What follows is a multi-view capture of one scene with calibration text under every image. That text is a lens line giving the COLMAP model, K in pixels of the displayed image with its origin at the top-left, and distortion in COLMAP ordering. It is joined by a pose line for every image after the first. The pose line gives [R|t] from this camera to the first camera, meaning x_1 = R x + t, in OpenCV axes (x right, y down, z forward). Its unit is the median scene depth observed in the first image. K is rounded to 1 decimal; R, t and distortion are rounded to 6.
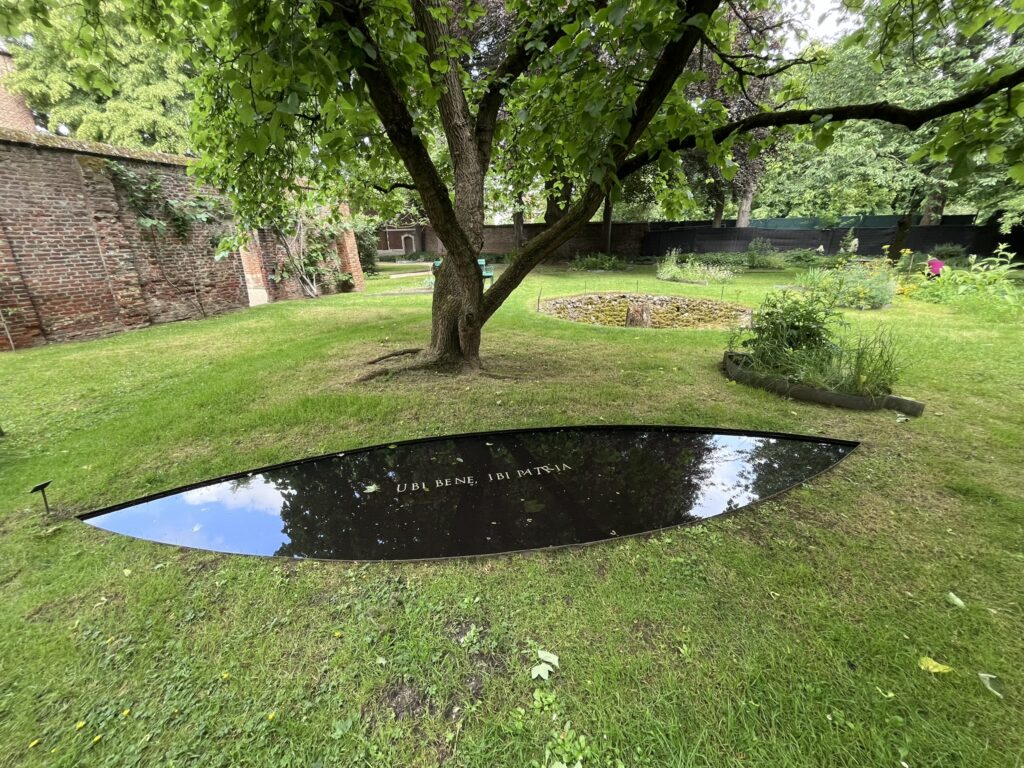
lens RADIAL K [[411.3, 0, 512.2], [0, 411.3, 387.6], [0, 0, 1]] dist [0.000774, 0.000312]
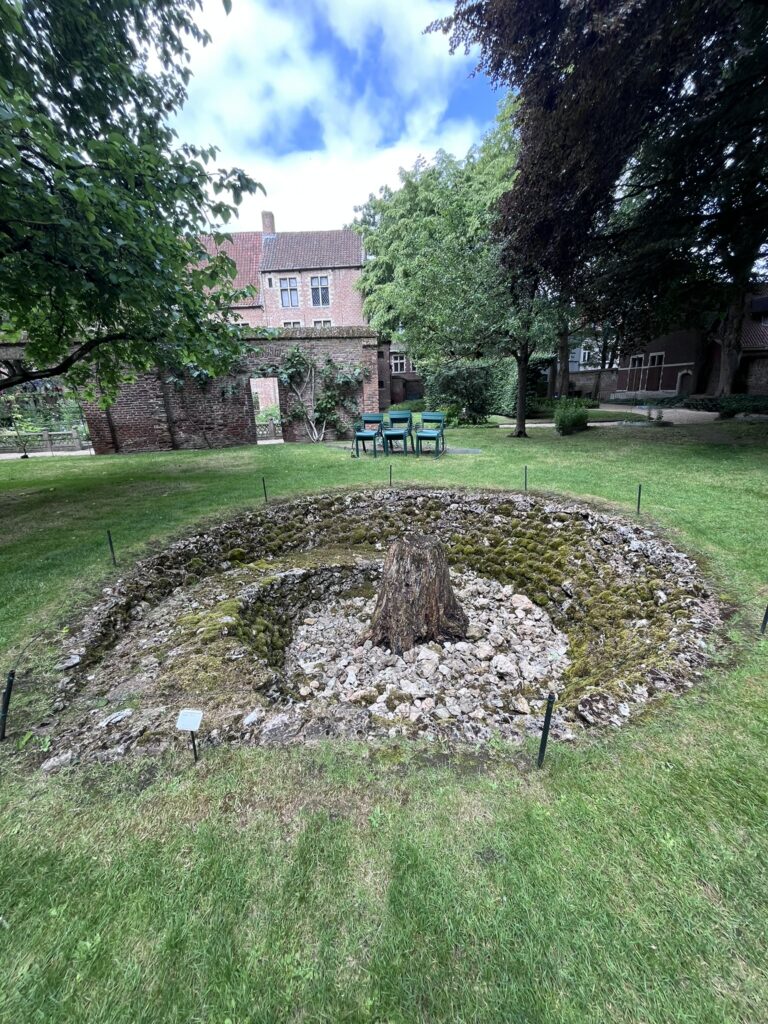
lens RADIAL K [[411.3, 0, 377.4], [0, 411.3, 509.3], [0, 0, 1]] dist [0.000774, 0.000312]
pose [[0.481656, 0.239685, -0.842946, 0.676184], [-0.270689, 0.955527, 0.117026, -0.289259], [0.833508, 0.171810, 0.525115, 0.804092]]
